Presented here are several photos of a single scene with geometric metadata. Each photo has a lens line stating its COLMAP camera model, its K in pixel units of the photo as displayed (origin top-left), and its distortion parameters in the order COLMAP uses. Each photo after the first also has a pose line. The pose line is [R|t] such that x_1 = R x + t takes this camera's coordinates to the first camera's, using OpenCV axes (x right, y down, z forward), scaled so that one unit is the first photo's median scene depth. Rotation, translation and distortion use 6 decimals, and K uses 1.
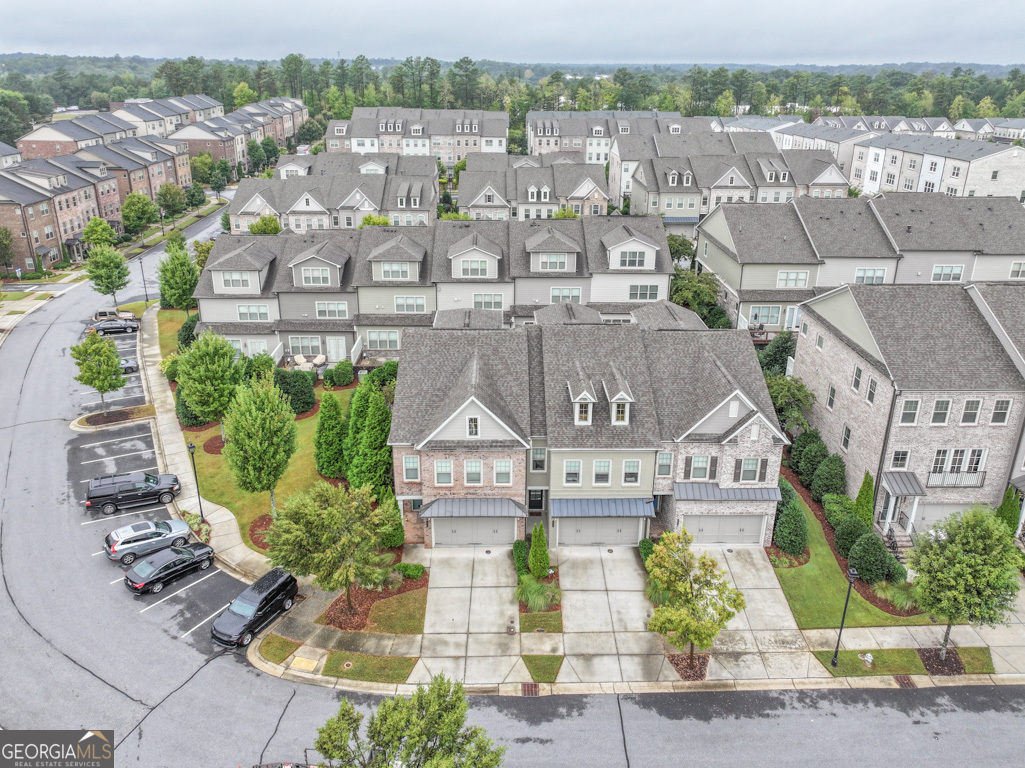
lens RADIAL K [[765.9, 0, 517.7], [0, 765.9, 331.8], [0, 0, 1]] dist [0.005927, -0.000511]
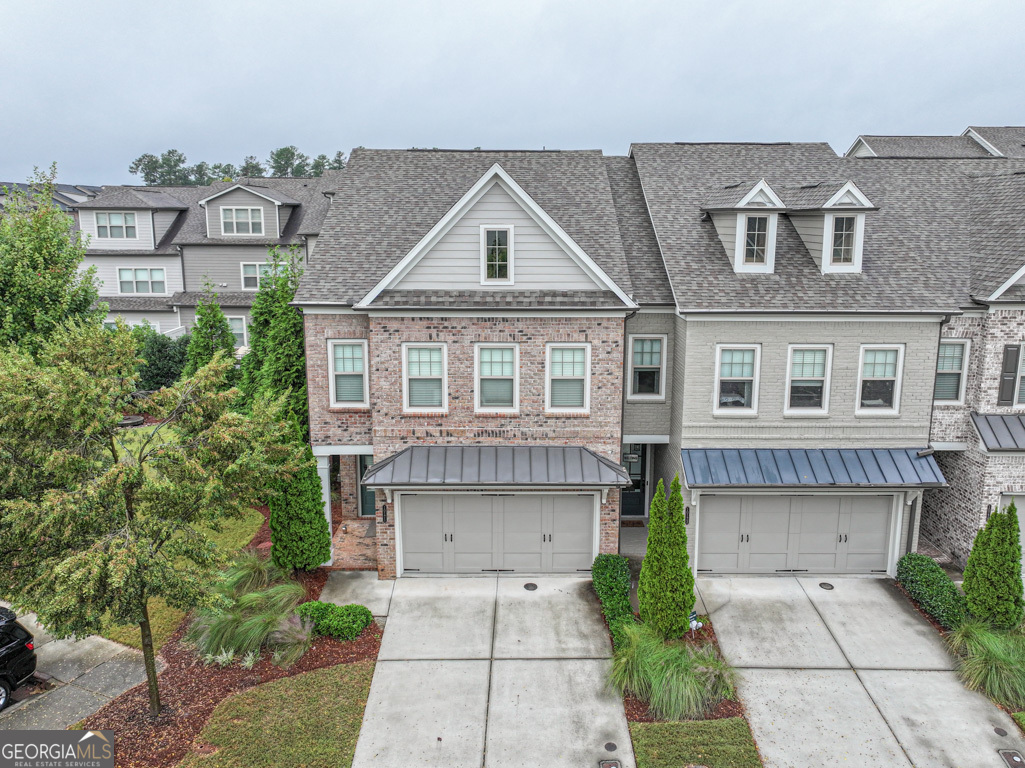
lens RADIAL K [[824.8, 0, 516.8], [0, 824.8, 367.0], [0, 0, 1]] dist [-0.000575, 0.001511]
pose [[0.999851, -0.002895, -0.017028, -0.039150], [0.000244, 0.988118, -0.153699, 0.245109], [0.017271, 0.153672, 0.987971, 0.557502]]
